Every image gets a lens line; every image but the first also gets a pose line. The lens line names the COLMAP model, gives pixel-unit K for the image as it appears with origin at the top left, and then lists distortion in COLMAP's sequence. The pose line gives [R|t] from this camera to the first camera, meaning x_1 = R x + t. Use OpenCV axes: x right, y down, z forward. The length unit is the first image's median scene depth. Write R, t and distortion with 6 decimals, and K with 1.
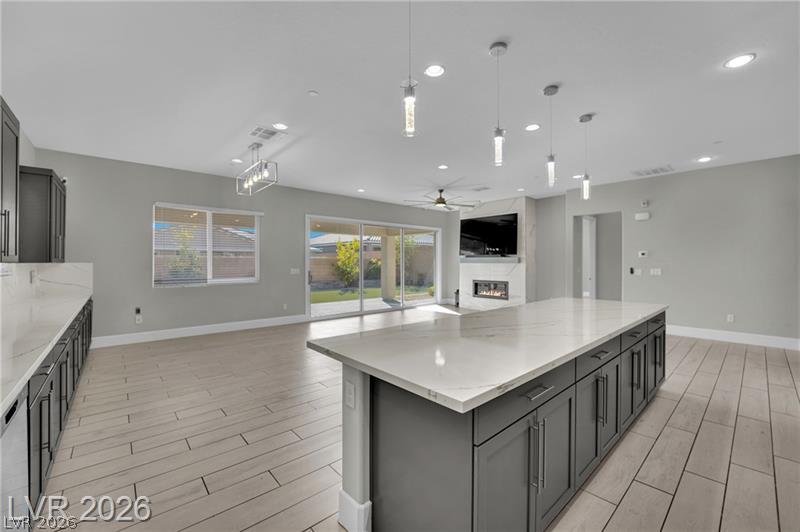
lens RADIAL K [[332.9, 0, 404.8], [0, 332.9, 261.6], [0, 0, 1]] dist [-0.017926, -0.000288]
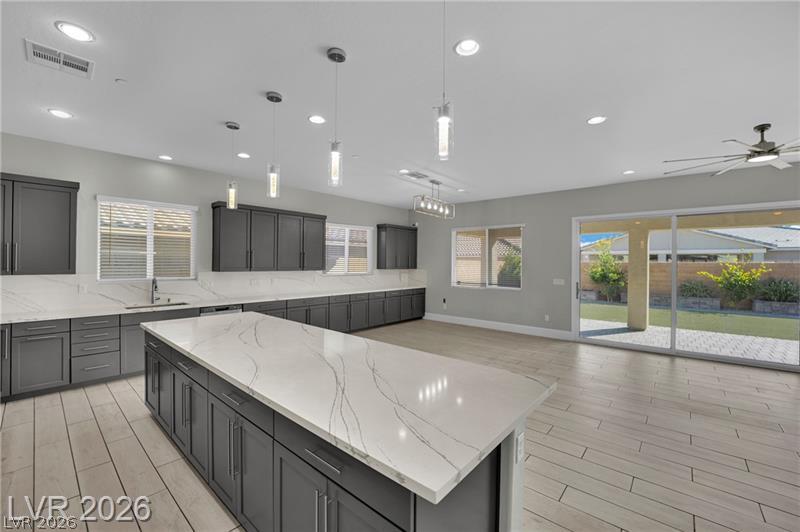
lens RADIAL K [[332.9, 0, 406.6], [0, 332.9, 264.3], [0, 0, 1]] dist [-0.017926, -0.000288]
pose [[0.128014, 0.008488, -0.991736, 0.509366], [-0.009196, 0.999931, 0.007371, -0.020952], [0.991730, 0.008177, 0.128084, 0.460413]]
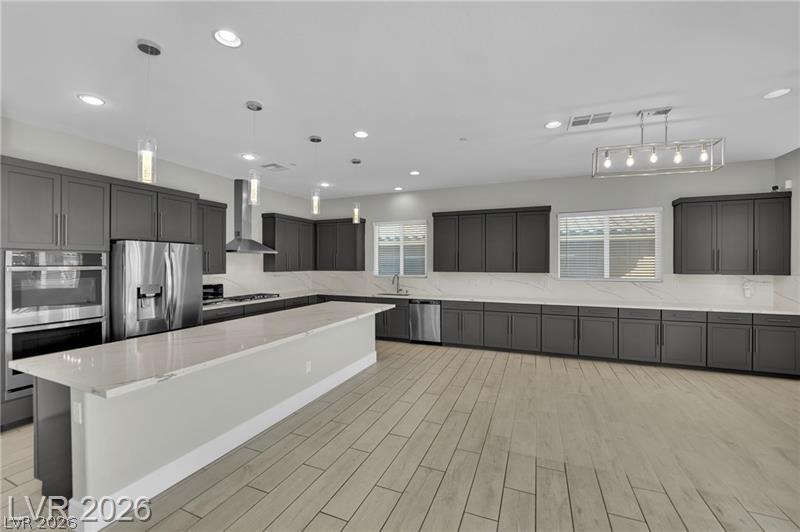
lens RADIAL K [[332.9, 0, 402.4], [0, 332.9, 263.4], [0, 0, 1]] dist [-0.017926, -0.000288]
pose [[-0.908894, 0.002089, -0.417022, 0.194532], [0.001390, 0.999997, 0.001980, -0.019071], [0.417025, 0.001220, -0.908894, 0.879470]]
